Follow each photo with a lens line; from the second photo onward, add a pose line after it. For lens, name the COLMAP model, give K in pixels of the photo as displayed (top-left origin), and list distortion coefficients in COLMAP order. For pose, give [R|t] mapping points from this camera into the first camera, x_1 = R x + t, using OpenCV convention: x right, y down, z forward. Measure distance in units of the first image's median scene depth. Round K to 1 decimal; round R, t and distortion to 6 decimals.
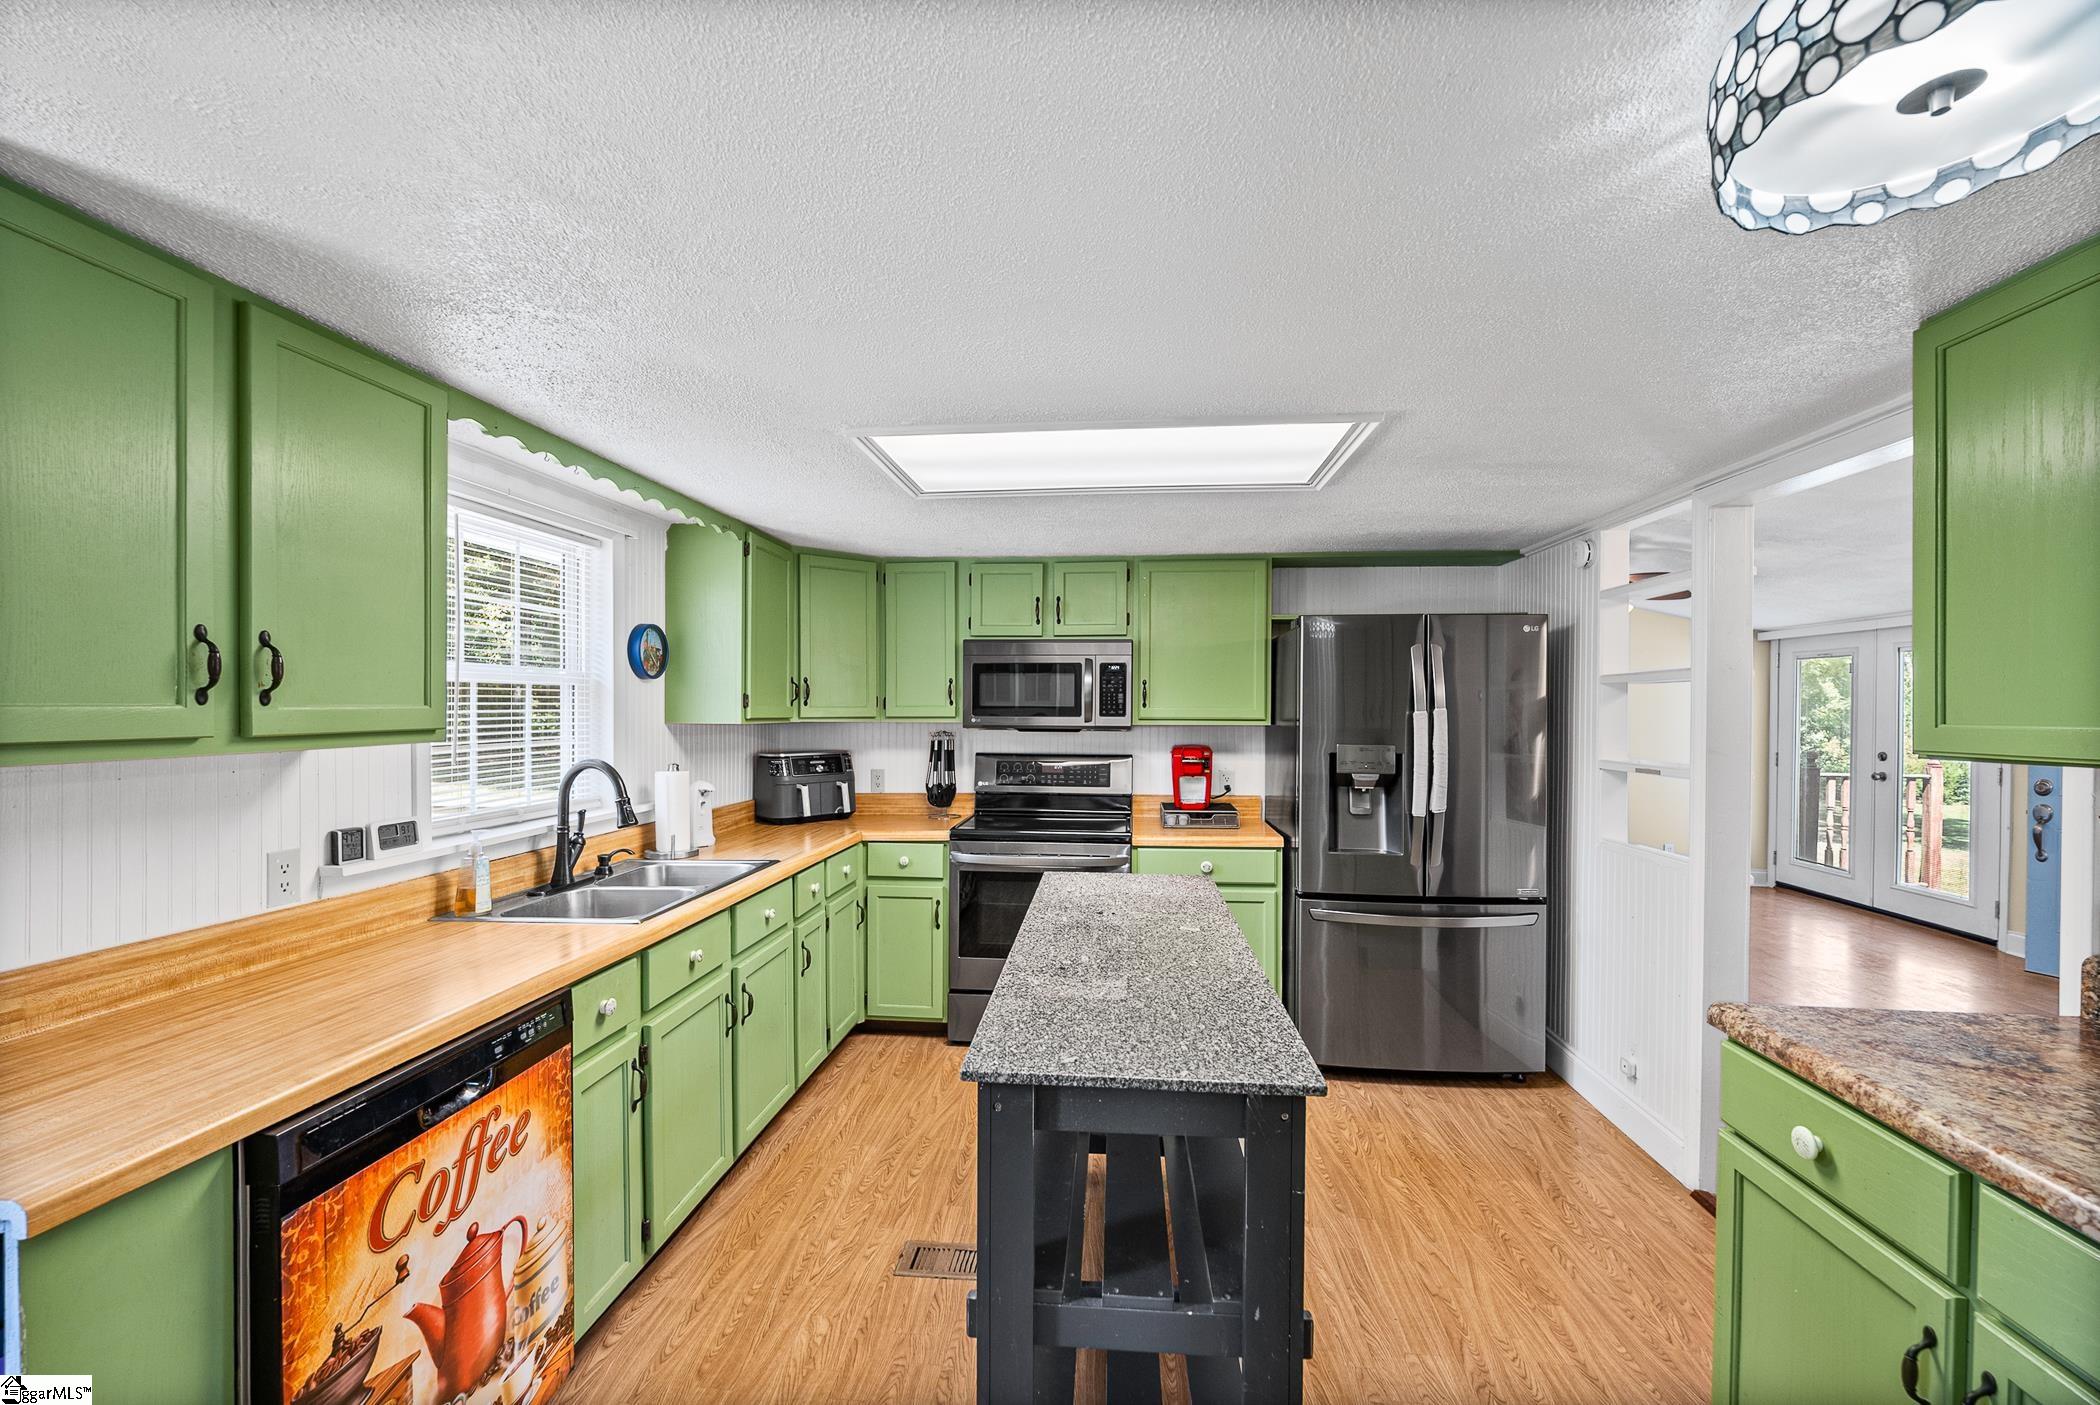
lens RADIAL K [[847.3, 0, 1050.0], [0, 847.3, 702.5], [0, 0, 1]] dist [-0.002837, -0.000559]
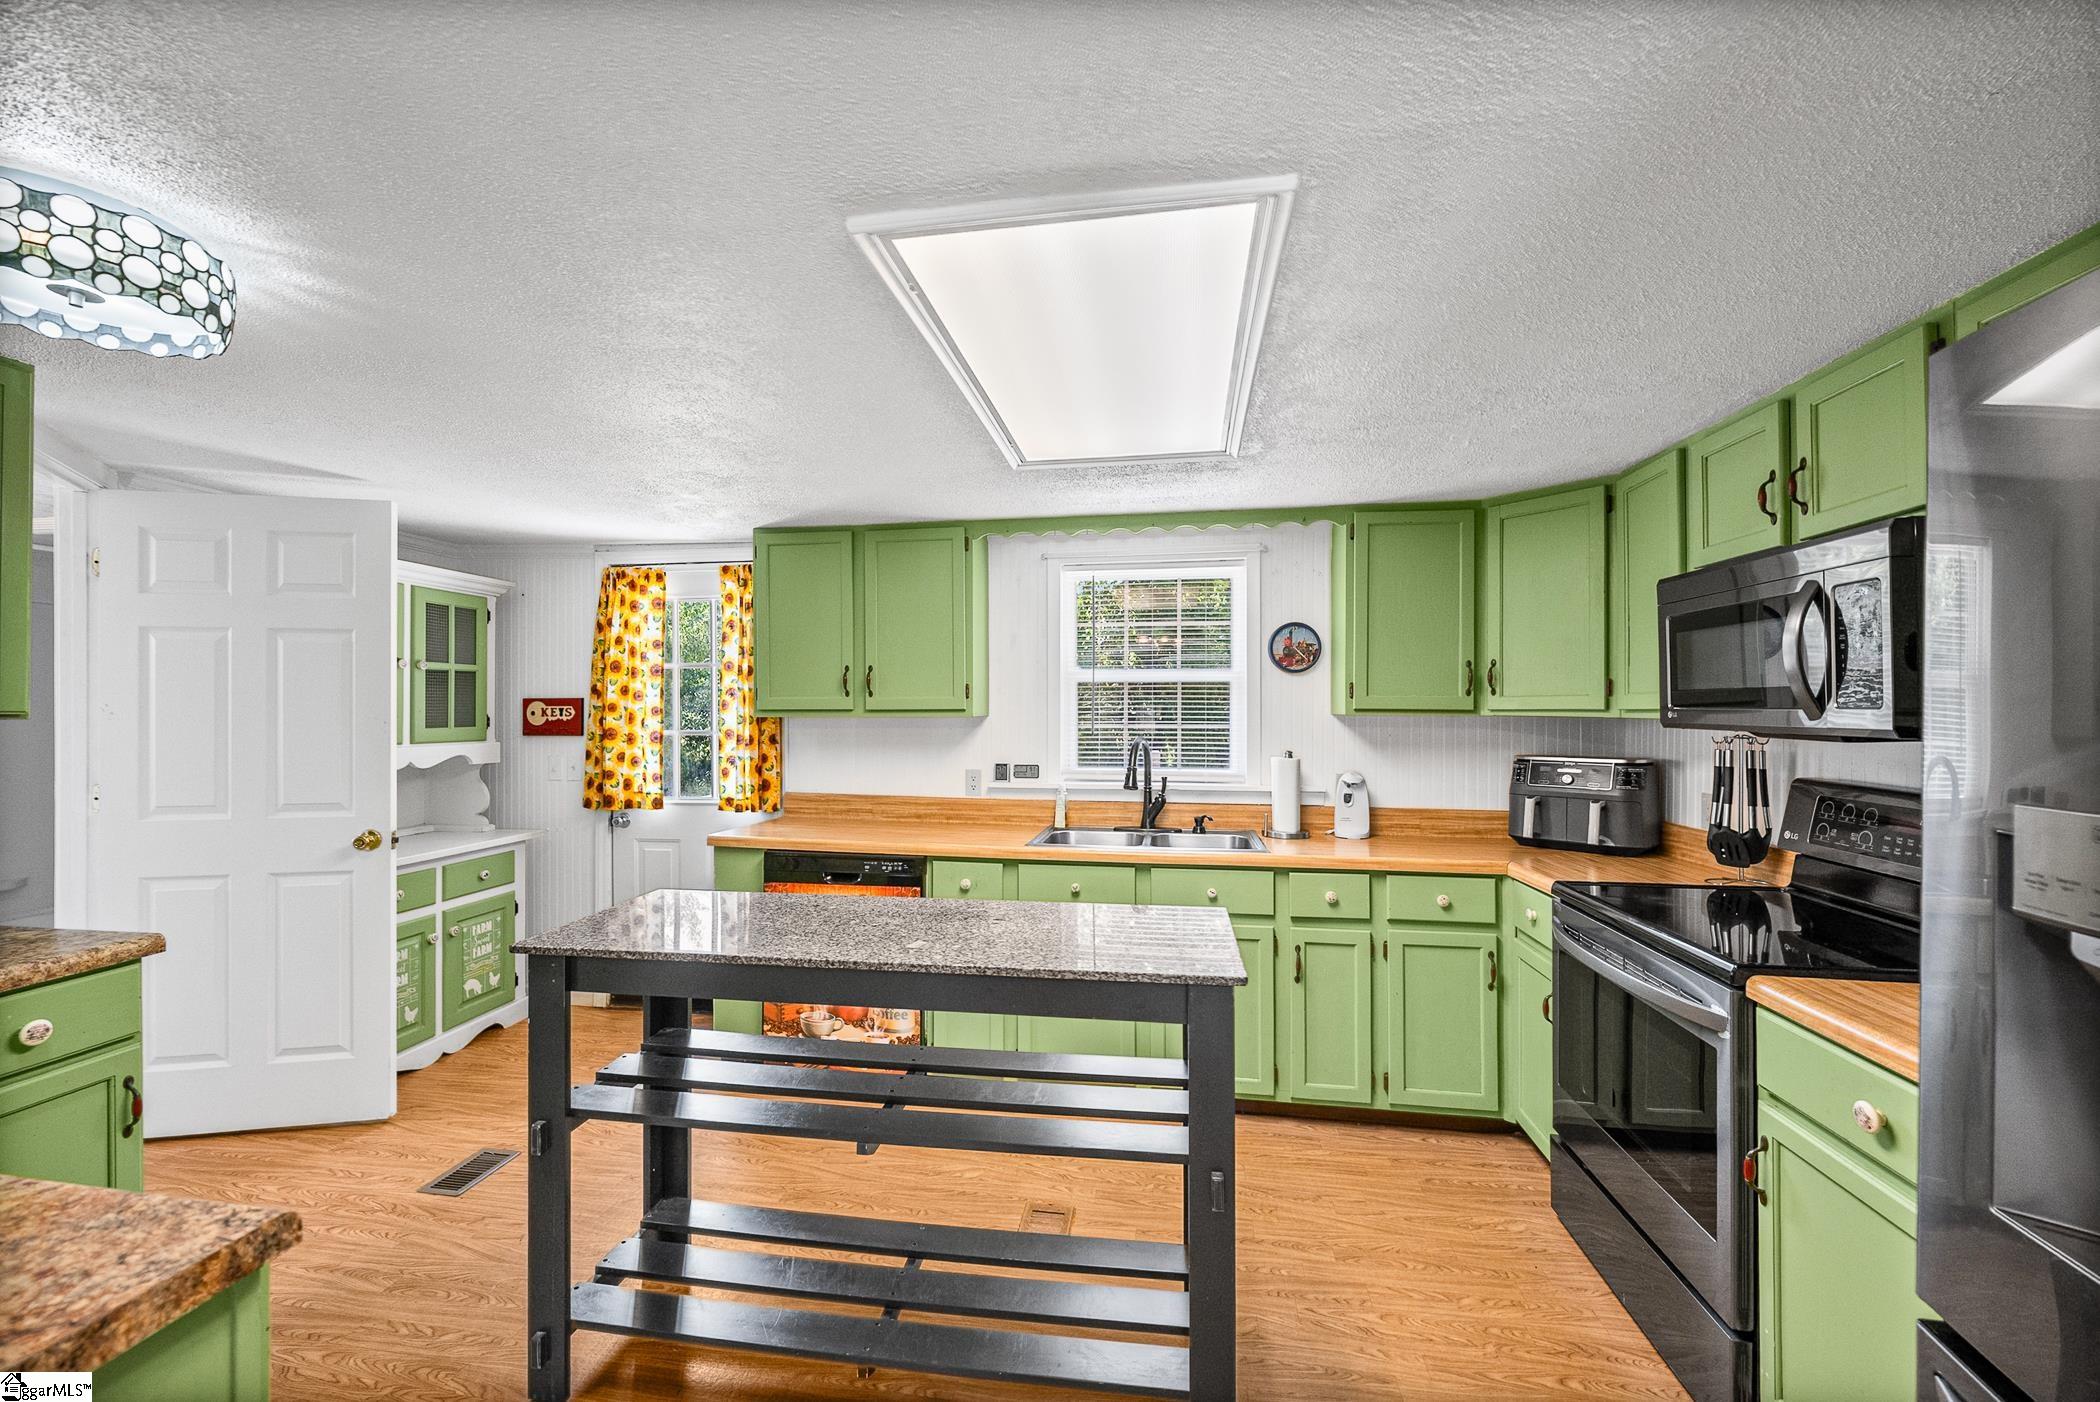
lens RADIAL K [[847.3, 0, 1050.0], [0, 847.3, 701.0], [0, 0, 1]] dist [-0.002837, -0.000559]
pose [[-0.055394, -0.013574, -0.998372, 0.757628], [-0.001792, 0.999907, -0.013495, 0.028279], [0.998463, 0.001042, -0.055413, 0.896527]]
